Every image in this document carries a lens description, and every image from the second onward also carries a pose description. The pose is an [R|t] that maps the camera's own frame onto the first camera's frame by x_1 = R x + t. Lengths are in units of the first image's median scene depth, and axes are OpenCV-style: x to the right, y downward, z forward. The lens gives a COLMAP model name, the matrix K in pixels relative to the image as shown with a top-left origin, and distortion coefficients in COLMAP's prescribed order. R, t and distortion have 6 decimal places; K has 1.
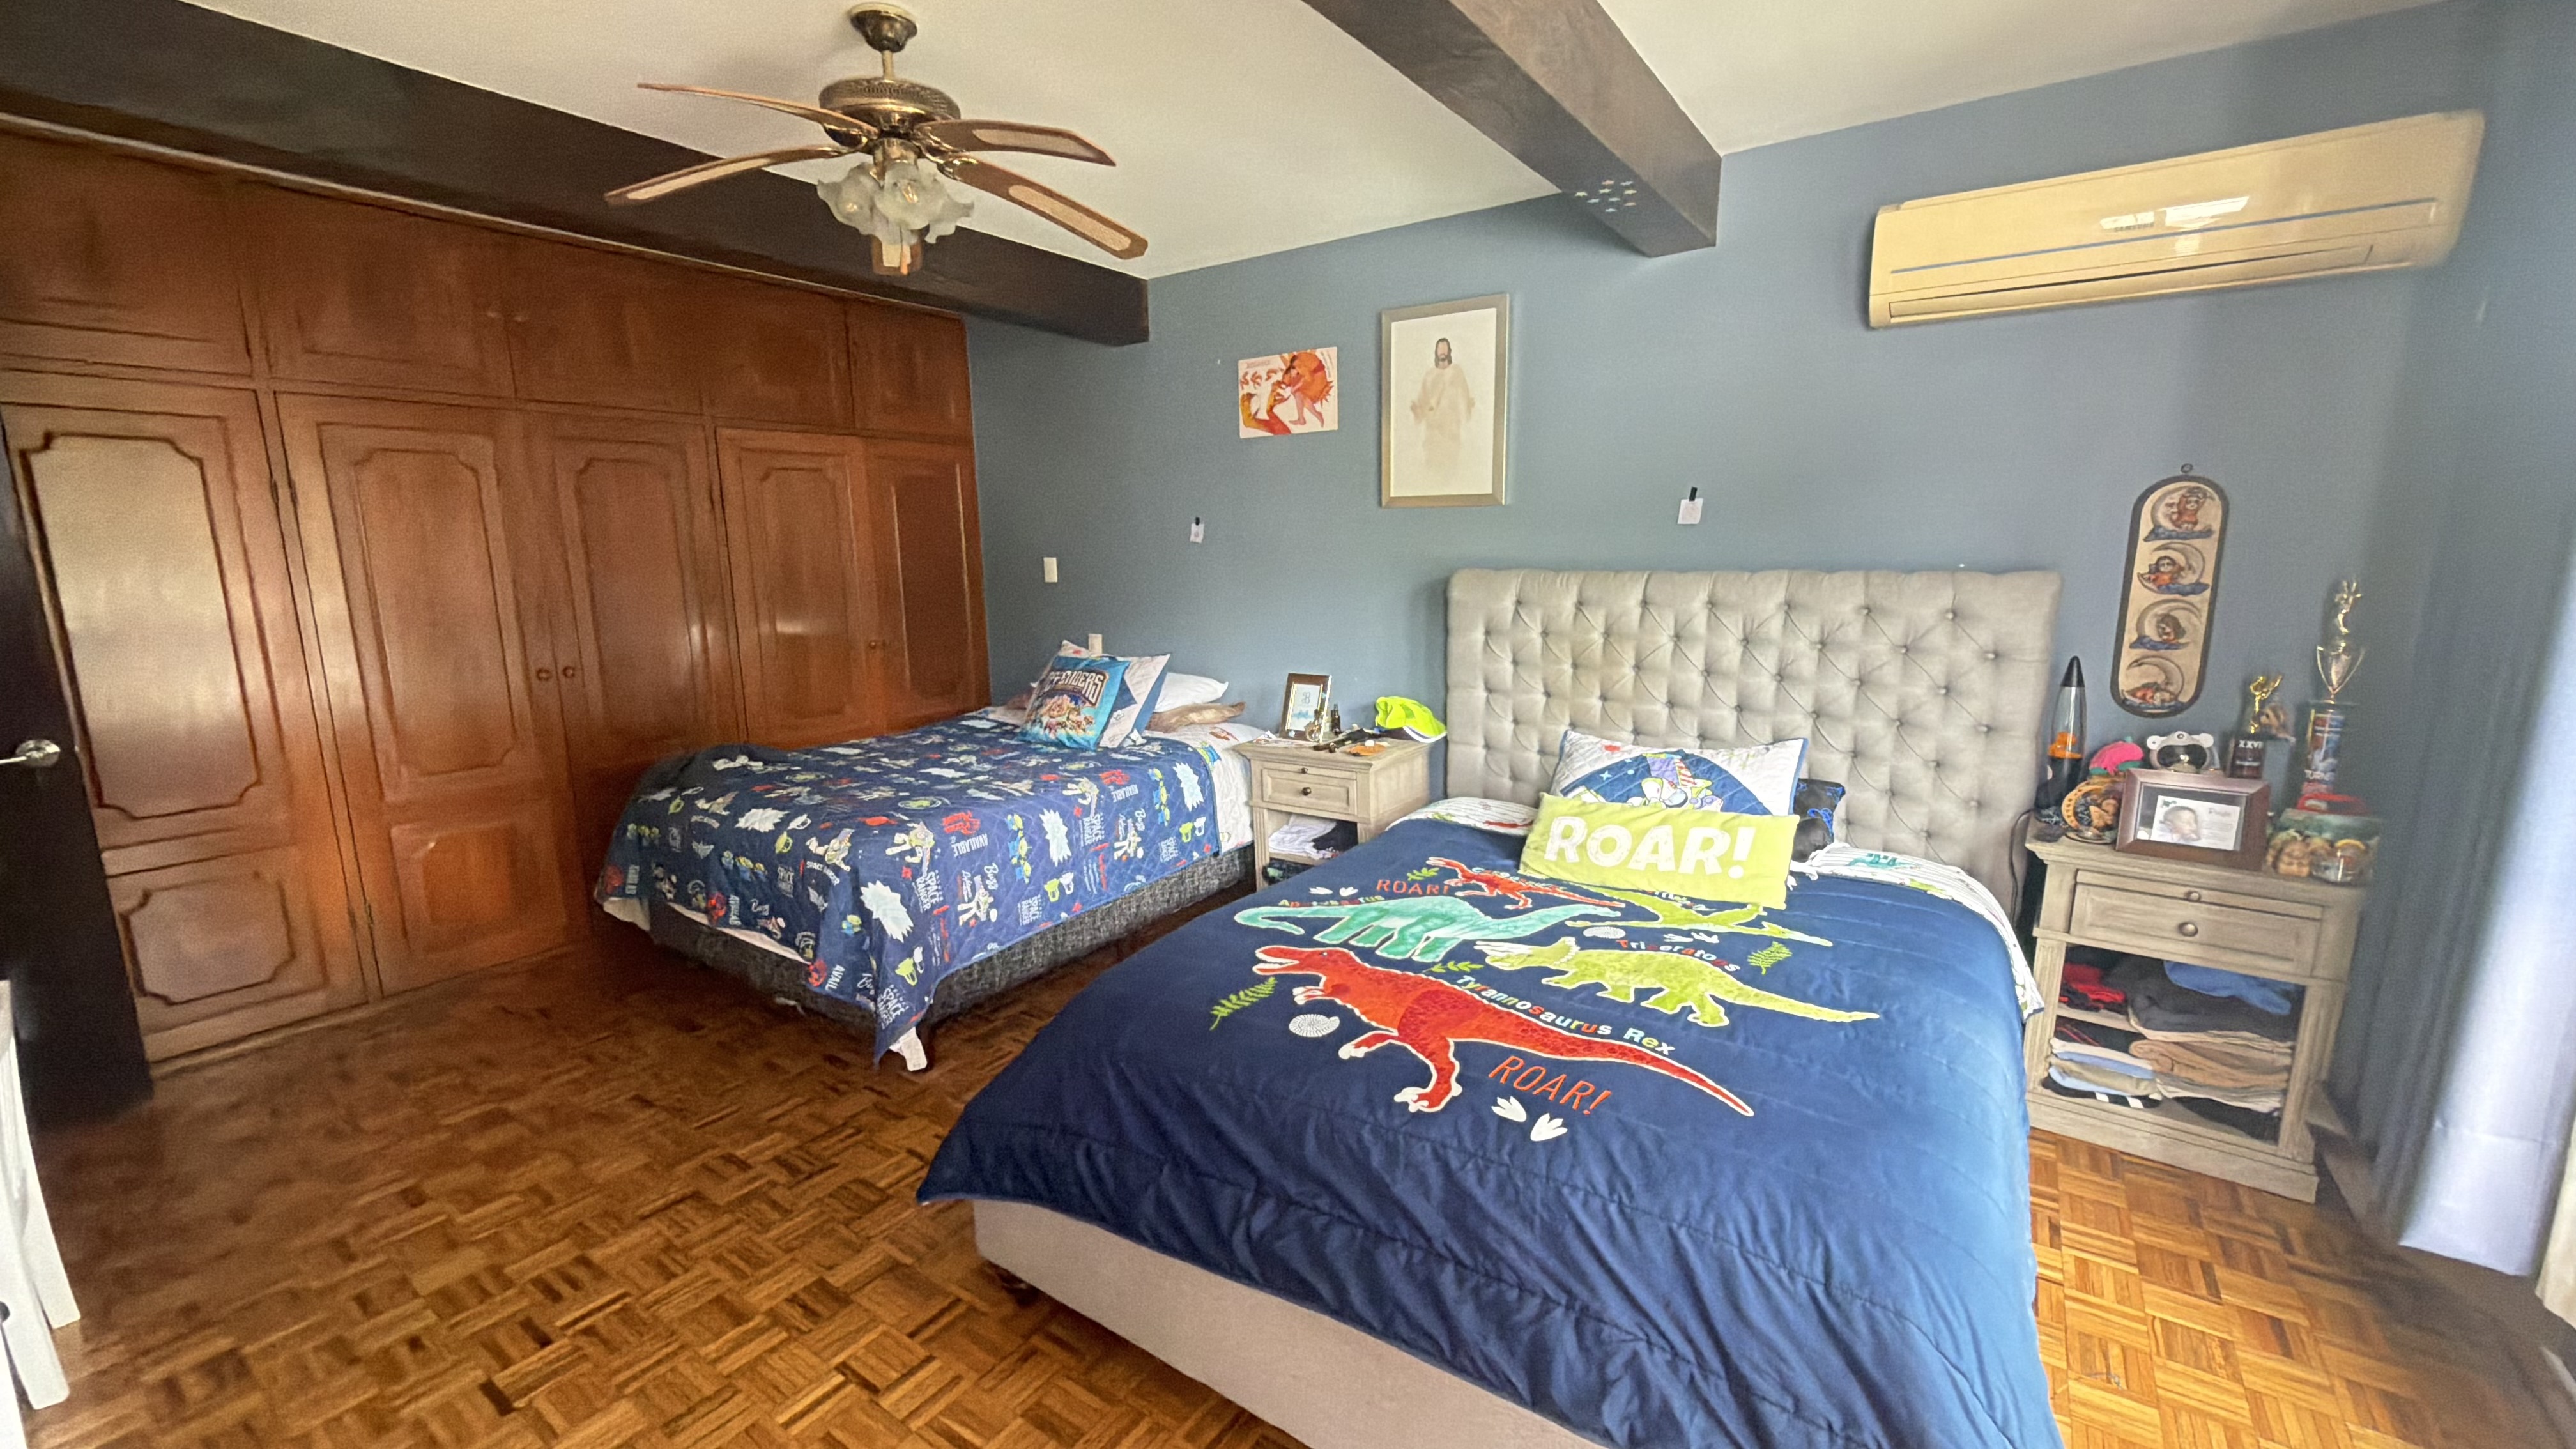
lens RADIAL K [[1024.5, 0, 1281.1], [0, 1024.5, 725.5], [0, 0, 1]] dist [0.001832, 0.000040]
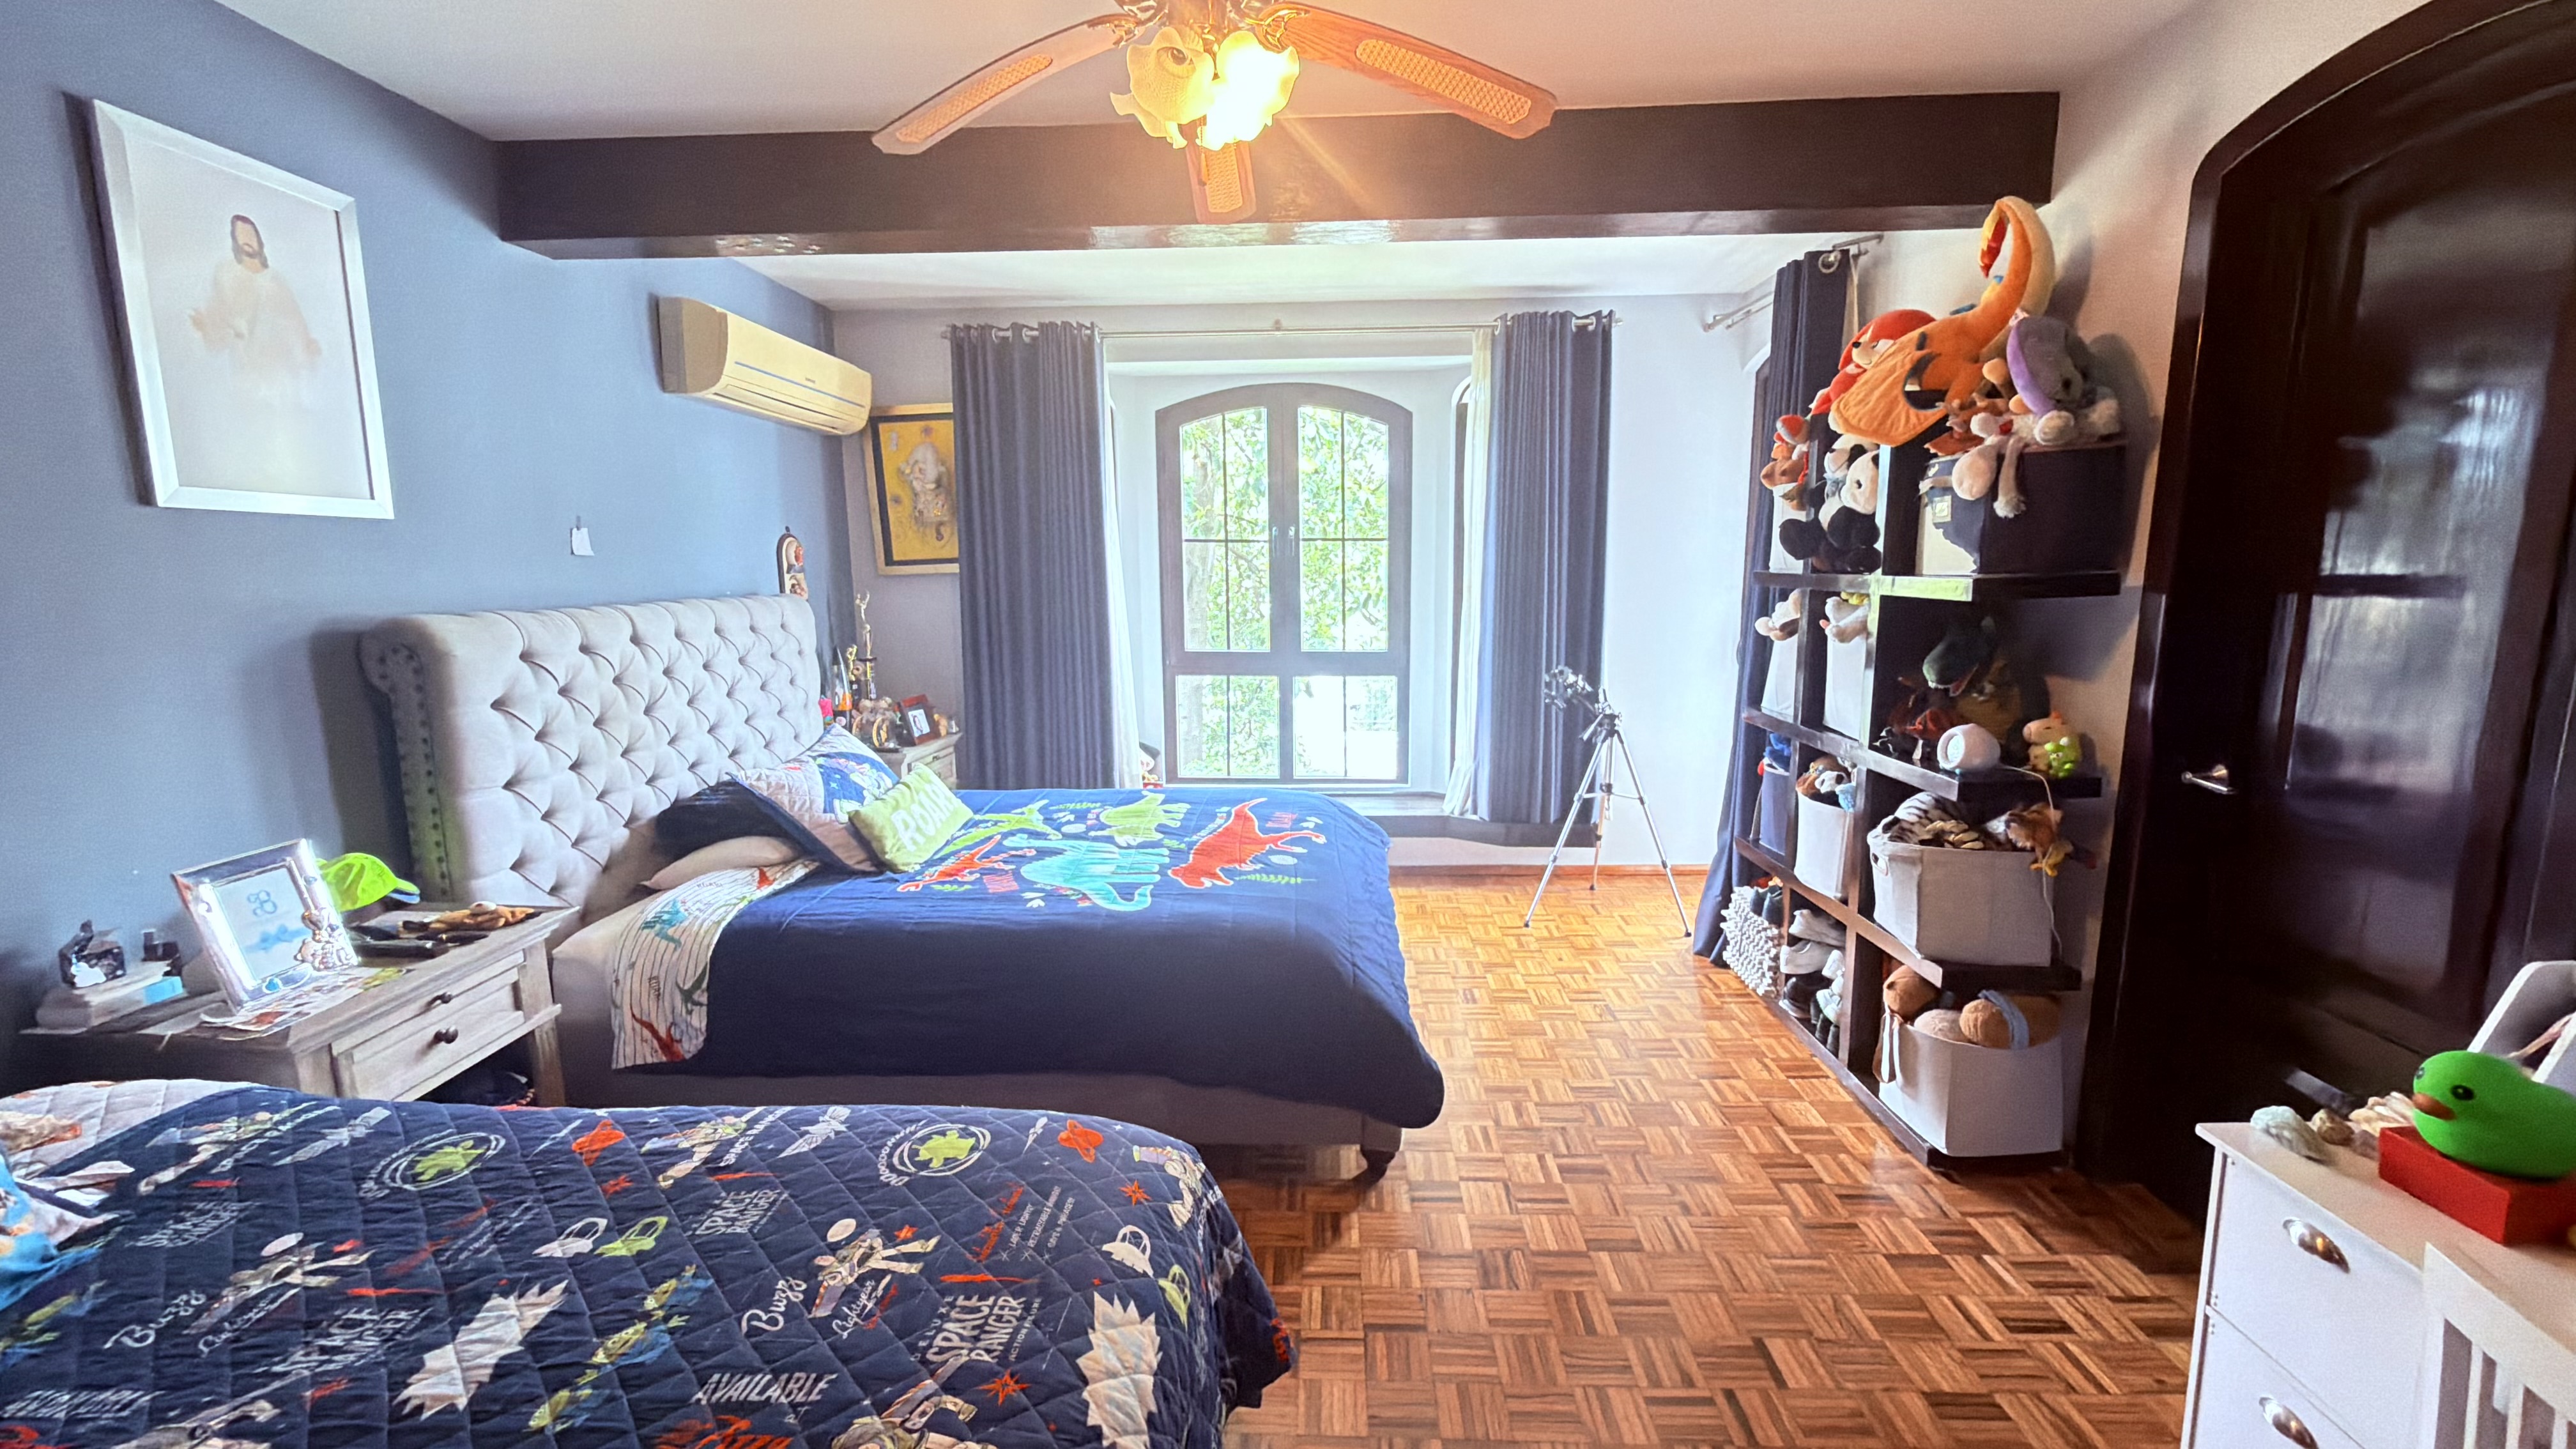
lens RADIAL K [[1024.5, 0, 1281.1], [0, 1024.5, 725.5], [0, 0, 1]] dist [0.001832, 0.000040]
pose [[-0.532083, -0.119392, 0.838232, -0.958928], [0.162745, 0.957126, 0.239631, -0.222446], [-0.830904, 0.263922, -0.489840, 1.282418]]
